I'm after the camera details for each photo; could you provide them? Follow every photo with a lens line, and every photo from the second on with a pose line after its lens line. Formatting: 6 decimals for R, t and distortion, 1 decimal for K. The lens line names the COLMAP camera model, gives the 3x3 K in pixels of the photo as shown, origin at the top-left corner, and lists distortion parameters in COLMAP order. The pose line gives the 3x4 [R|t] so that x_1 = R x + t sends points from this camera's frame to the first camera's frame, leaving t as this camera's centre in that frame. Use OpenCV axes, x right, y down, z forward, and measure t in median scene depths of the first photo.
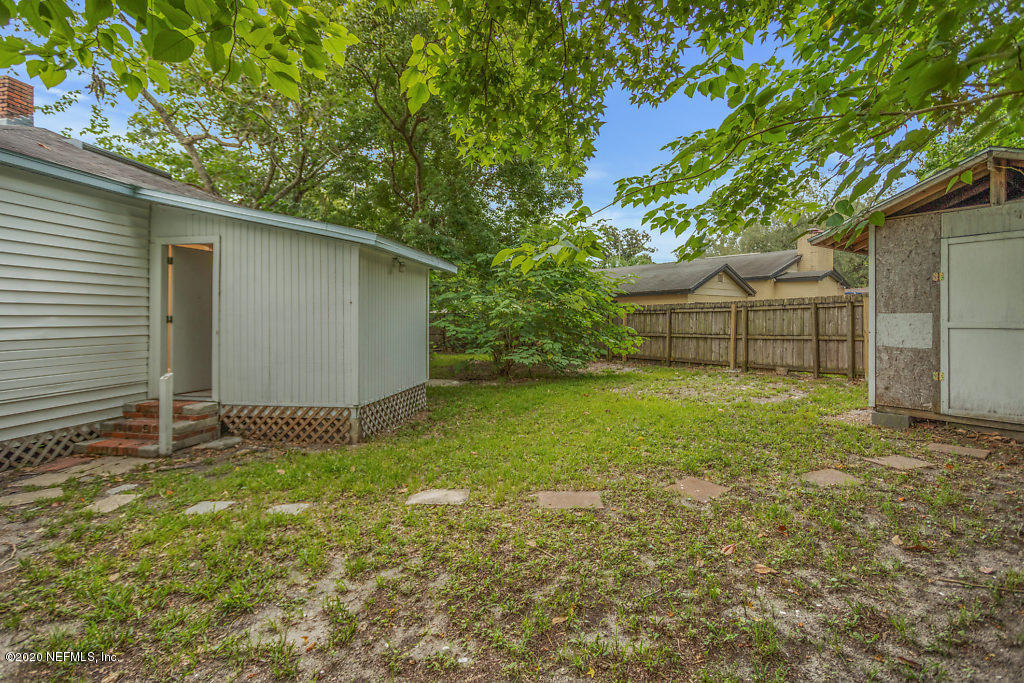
lens RADIAL K [[505.8, 0, 508.4], [0, 505.8, 332.5], [0, 0, 1]] dist [0.000281, -0.000493]
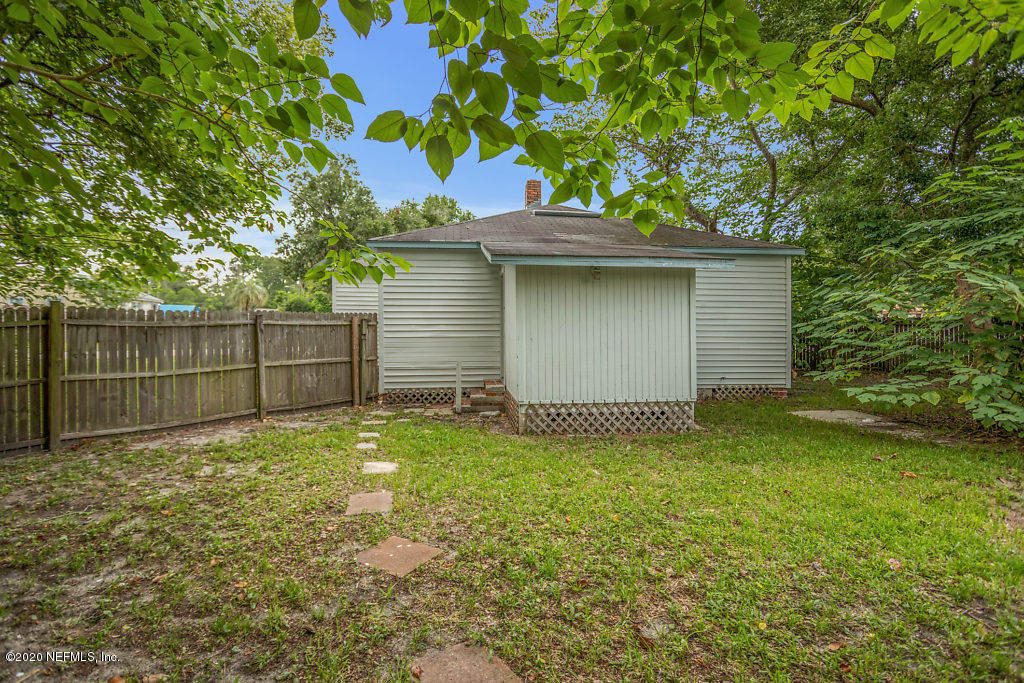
lens RADIAL K [[505.8, 0, 508.8], [0, 505.8, 335.0], [0, 0, 1]] dist [0.000281, -0.000493]
pose [[0.241678, 0.017938, -0.970191, 0.477685], [-0.011922, 0.999809, 0.015516, -0.013704], [0.970283, 0.007817, 0.241846, 0.407685]]
